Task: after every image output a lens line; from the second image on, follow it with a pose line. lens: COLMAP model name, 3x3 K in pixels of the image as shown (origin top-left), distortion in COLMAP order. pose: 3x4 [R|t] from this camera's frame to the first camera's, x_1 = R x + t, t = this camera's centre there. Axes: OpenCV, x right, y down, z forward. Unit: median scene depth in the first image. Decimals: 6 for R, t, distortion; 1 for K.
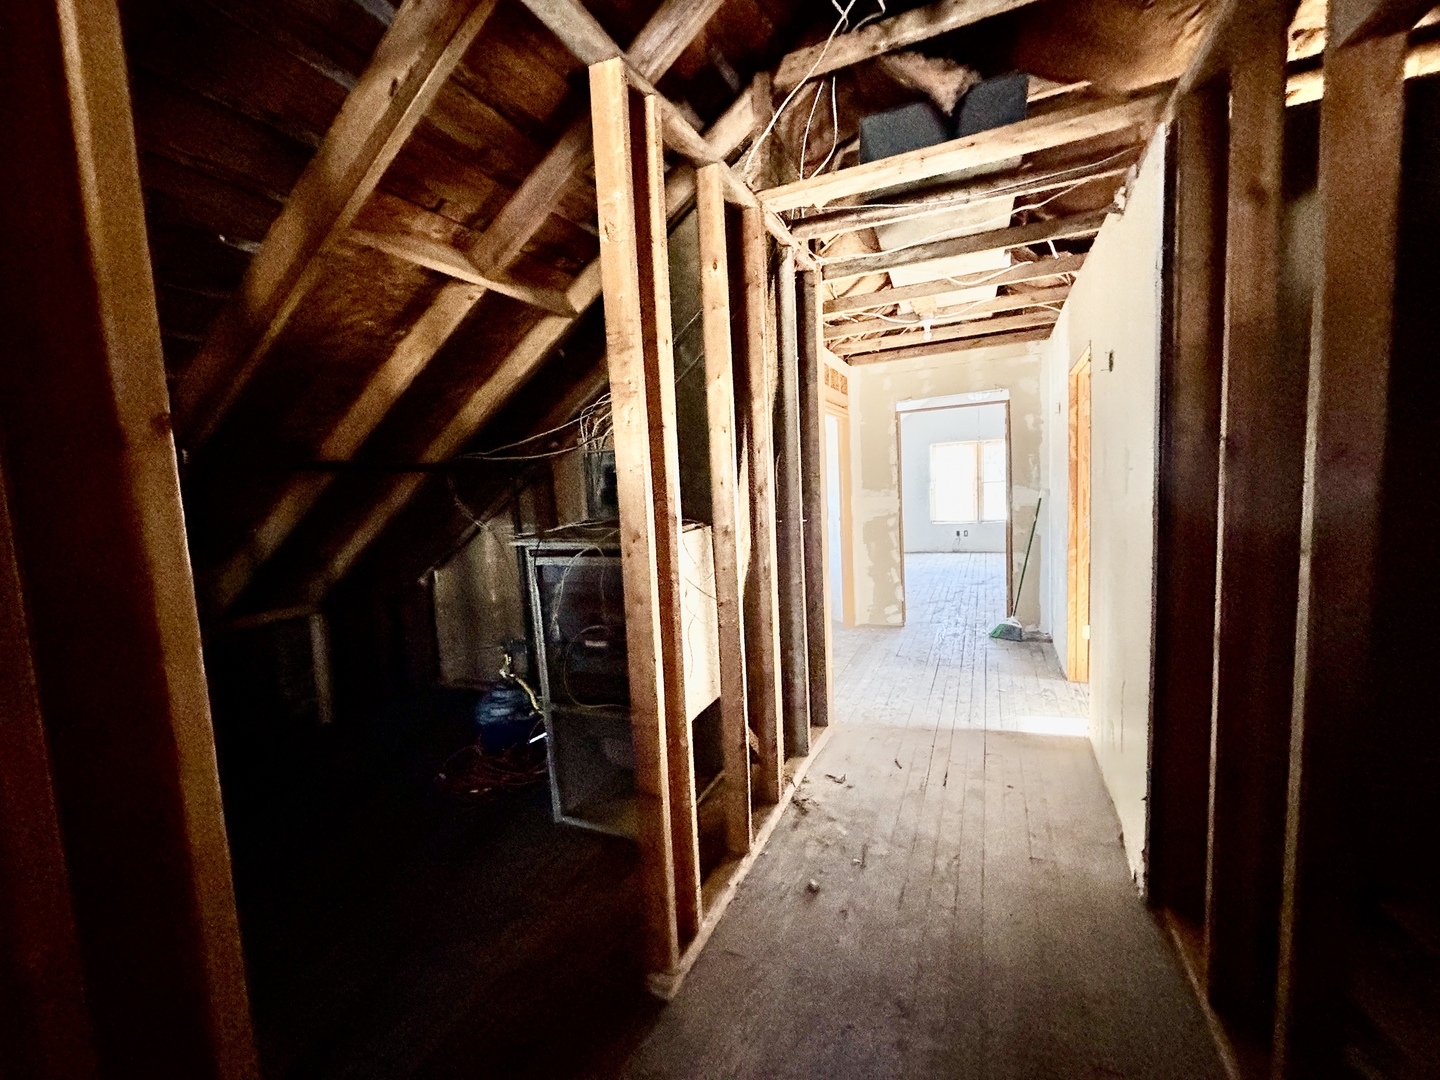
lens RADIAL K [[571.7, 0, 725.4], [0, 571.7, 538.6], [0, 0, 1]] dist [-0.010109, -0.000140]
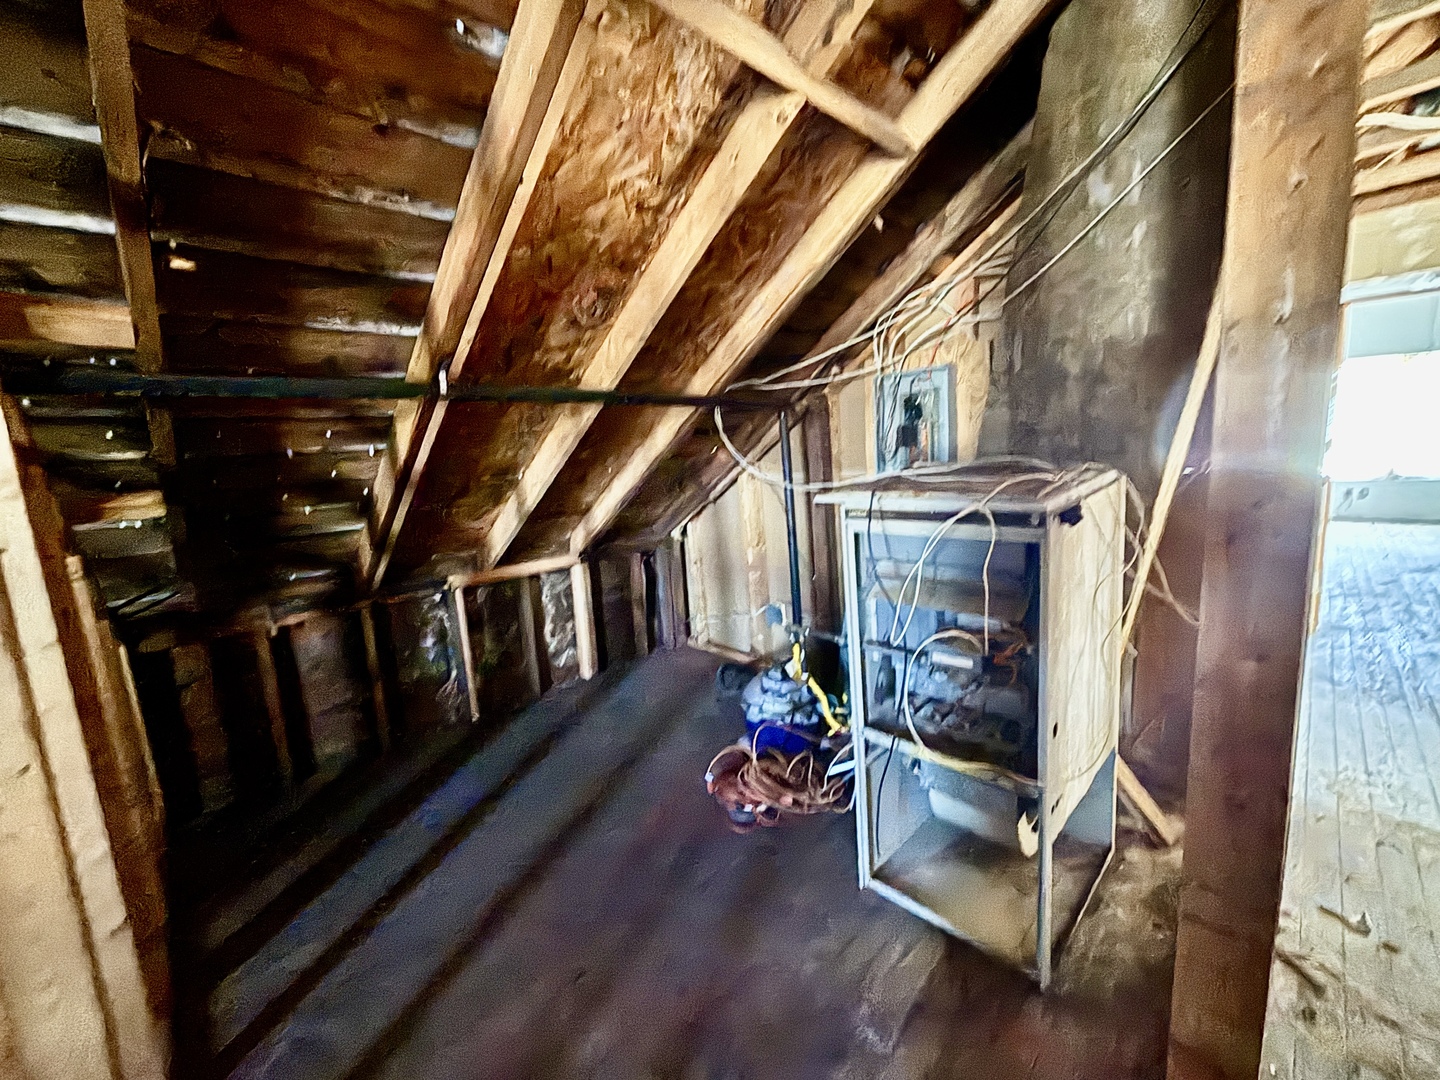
lens RADIAL K [[571.7, 0, 725.4], [0, 571.7, 538.6], [0, 0, 1]] dist [-0.010109, -0.000140]
pose [[0.934052, 0.047927, -0.353907, -0.196243], [-0.018150, 0.996044, 0.086984, -0.000494], [0.356676, -0.074824, 0.931227, 0.260536]]
